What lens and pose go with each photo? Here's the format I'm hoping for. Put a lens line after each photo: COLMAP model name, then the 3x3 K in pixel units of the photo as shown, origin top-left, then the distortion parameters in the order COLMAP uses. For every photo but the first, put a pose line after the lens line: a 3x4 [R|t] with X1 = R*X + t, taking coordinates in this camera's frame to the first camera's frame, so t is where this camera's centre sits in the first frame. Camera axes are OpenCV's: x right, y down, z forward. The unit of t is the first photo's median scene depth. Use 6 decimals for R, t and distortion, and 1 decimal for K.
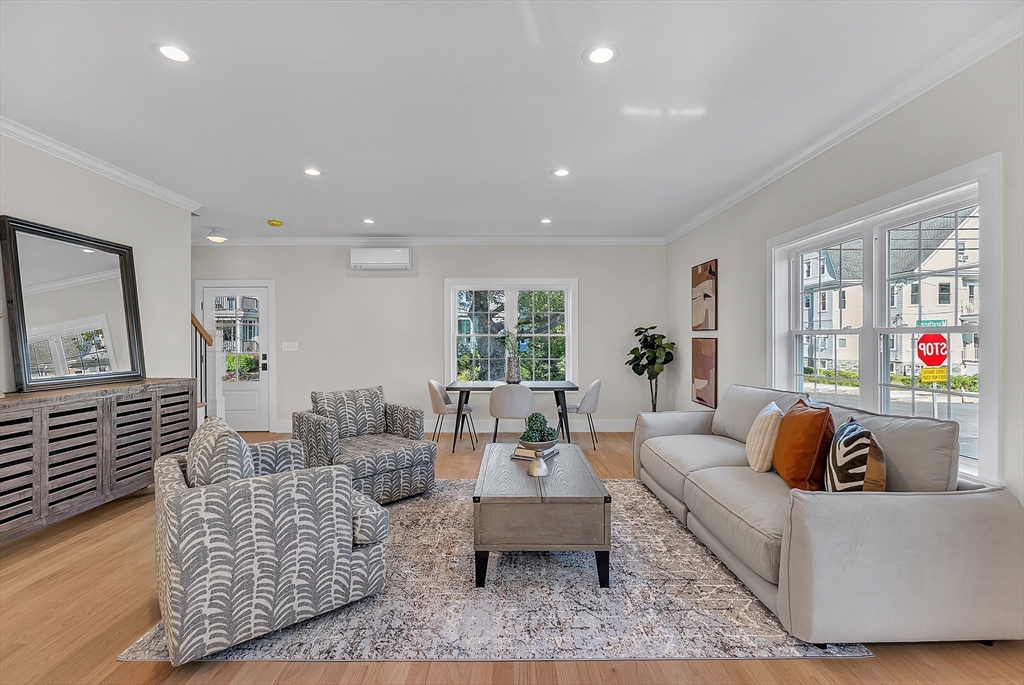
lens RADIAL K [[460.2, 0, 510.4], [0, 460.2, 340.9], [0, 0, 1]] dist [-0.005527, -0.000200]
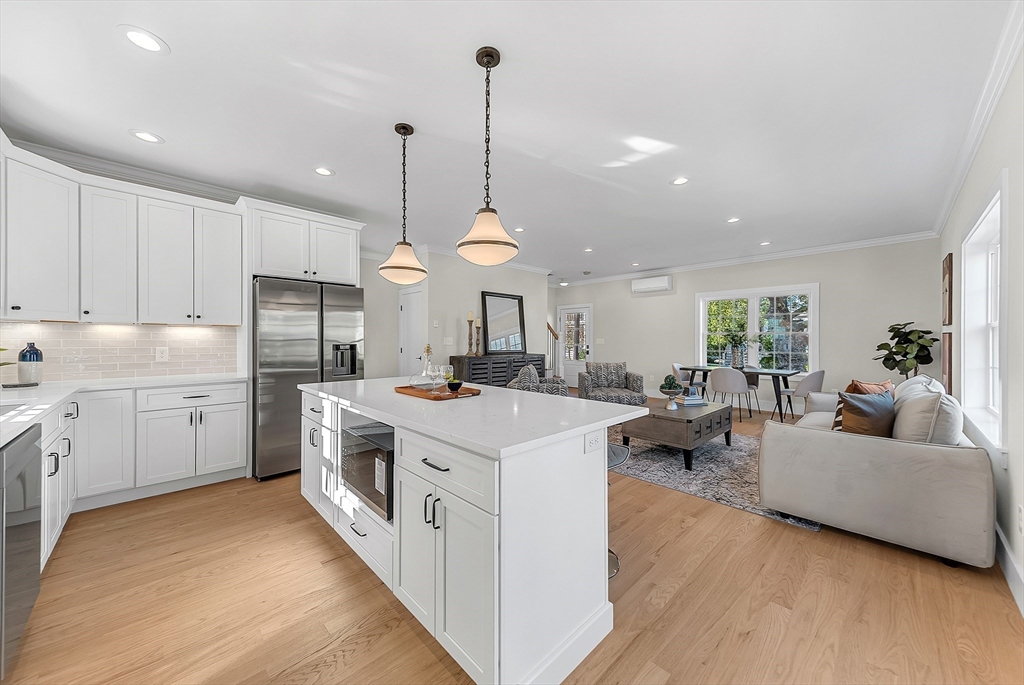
lens RADIAL K [[369.3, 0, 508.6], [0, 369.3, 340.7], [0, 0, 1]] dist [-0.000784, -0.000044]
pose [[0.680447, 0.003021, -0.732791, 0.356047], [-0.004357, 0.999991, 0.000077, 0.014145], [0.732785, 0.003140, 0.680453, -0.228915]]
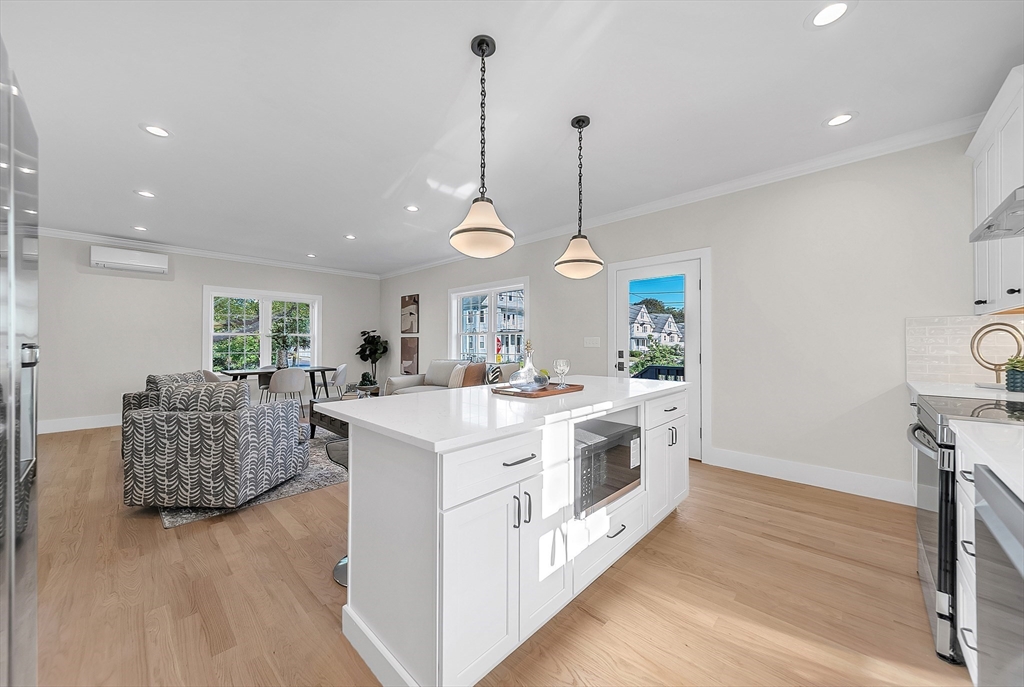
lens RADIAL K [[369.3, 0, 508.6], [0, 369.3, 341.7], [0, 0, 1]] dist [-0.000784, -0.000044]
pose [[0.691782, 0.004013, 0.722096, -0.341801], [0.002605, 0.999964, -0.008053, 0.023089], [-0.722102, 0.007453, 0.691746, -0.261713]]
